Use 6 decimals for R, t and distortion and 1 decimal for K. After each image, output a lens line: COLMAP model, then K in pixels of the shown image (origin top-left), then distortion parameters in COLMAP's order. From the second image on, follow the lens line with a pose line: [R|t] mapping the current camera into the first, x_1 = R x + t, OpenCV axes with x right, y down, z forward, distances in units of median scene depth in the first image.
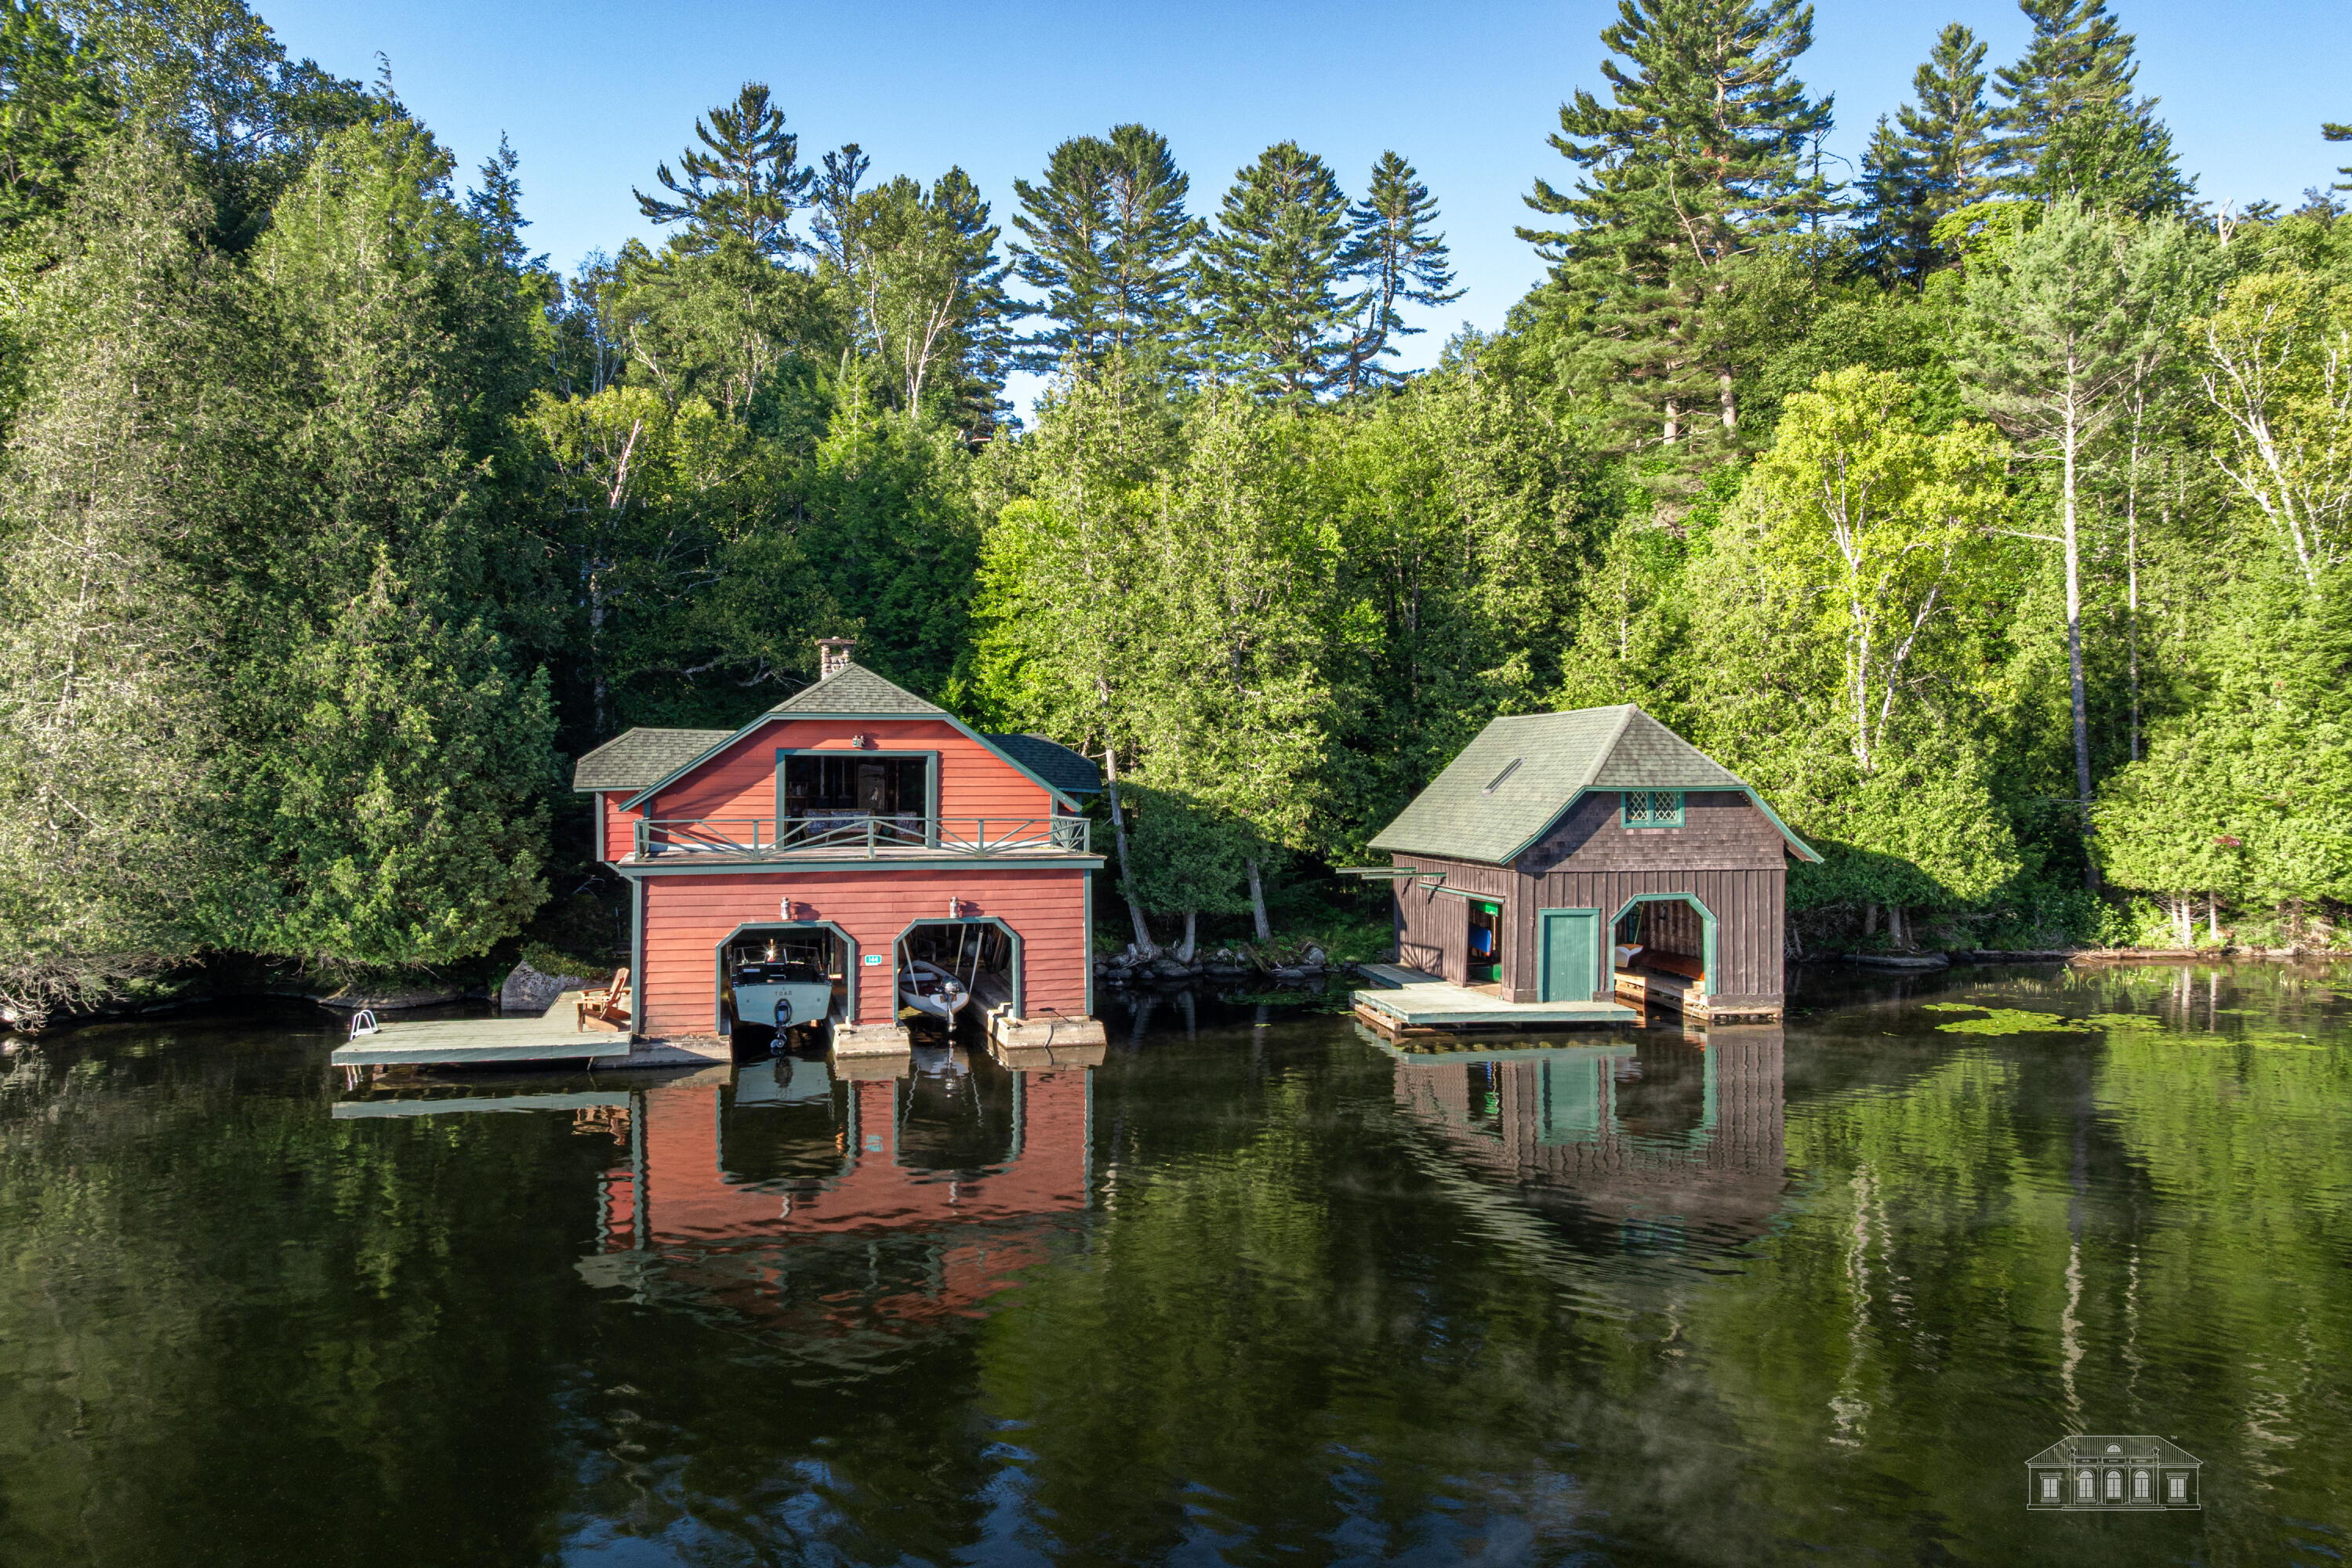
lens RADIAL K [[1242.5, 0, 1273.3], [0, 1242.5, 790.2], [0, 0, 1]] dist [-0.020995, -0.000070]
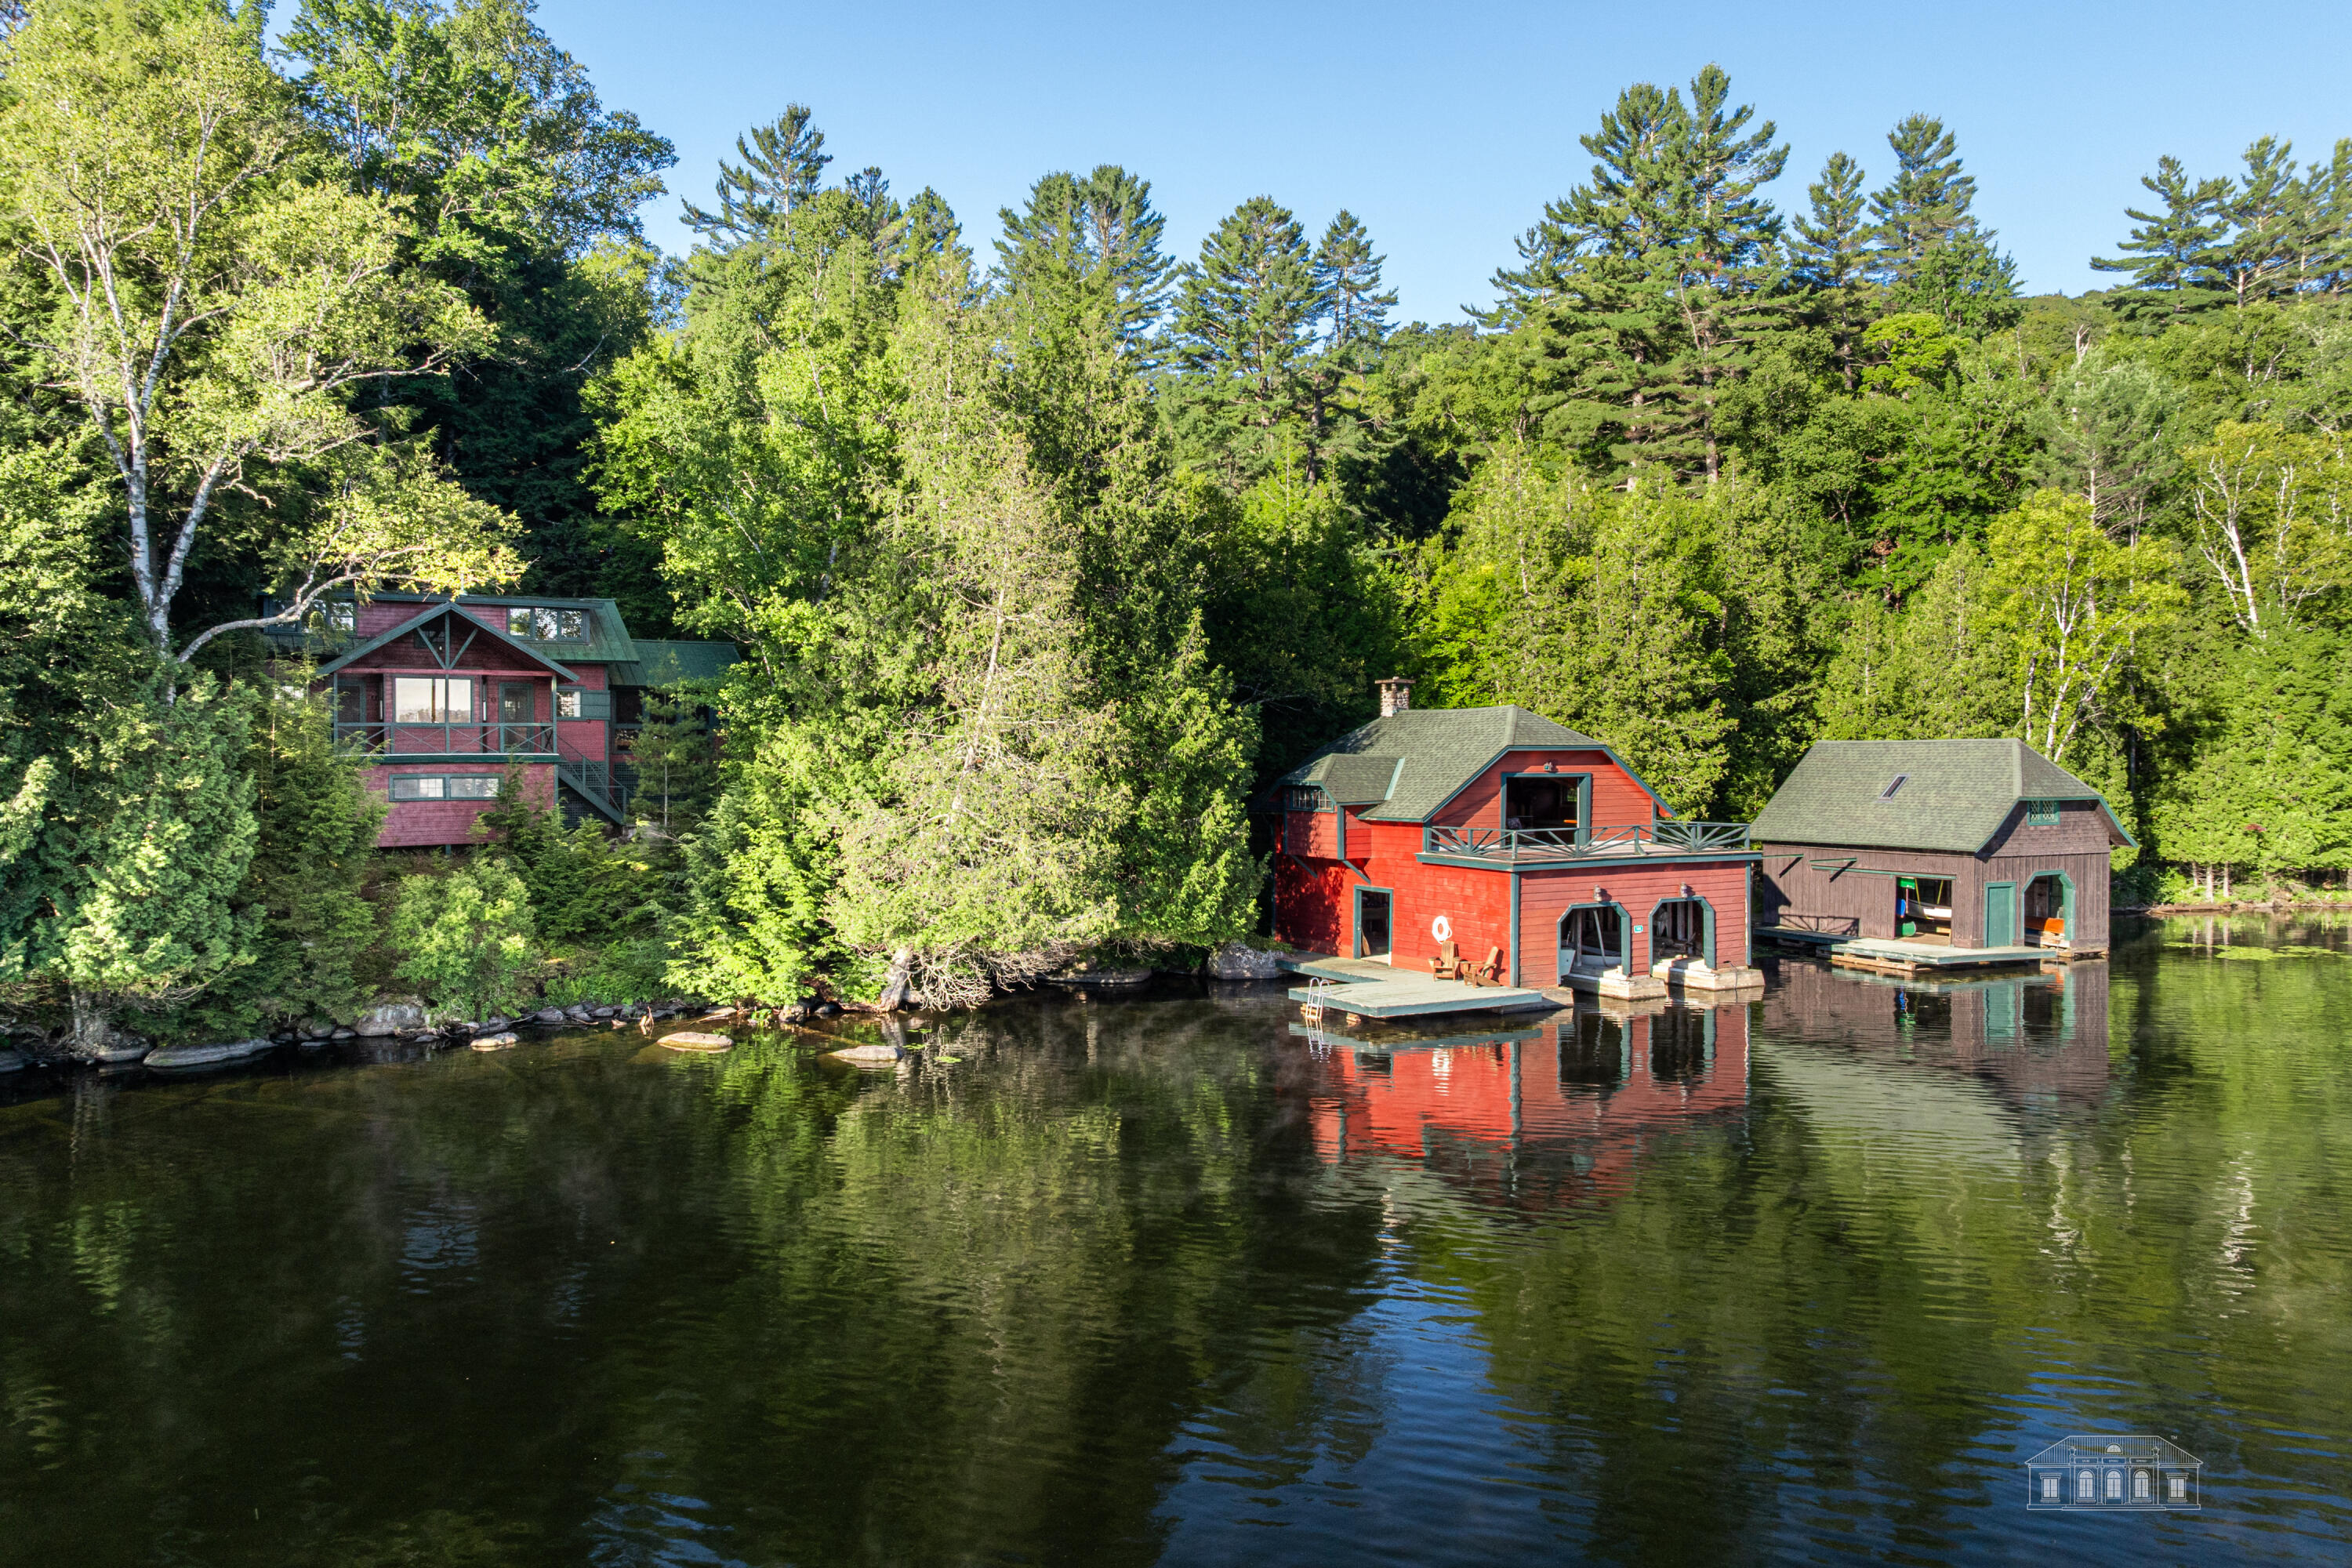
lens RADIAL K [[1217.8, 0, 1176.0], [0, 1217.8, 784.0], [0, 0, 1]] dist [-0.020863, -0.000596]
pose [[0.984769, -0.003589, 0.173833, -0.321115], [0.002089, 0.999959, 0.008808, -0.011226], [-0.173857, -0.008311, 0.984736, -0.071598]]
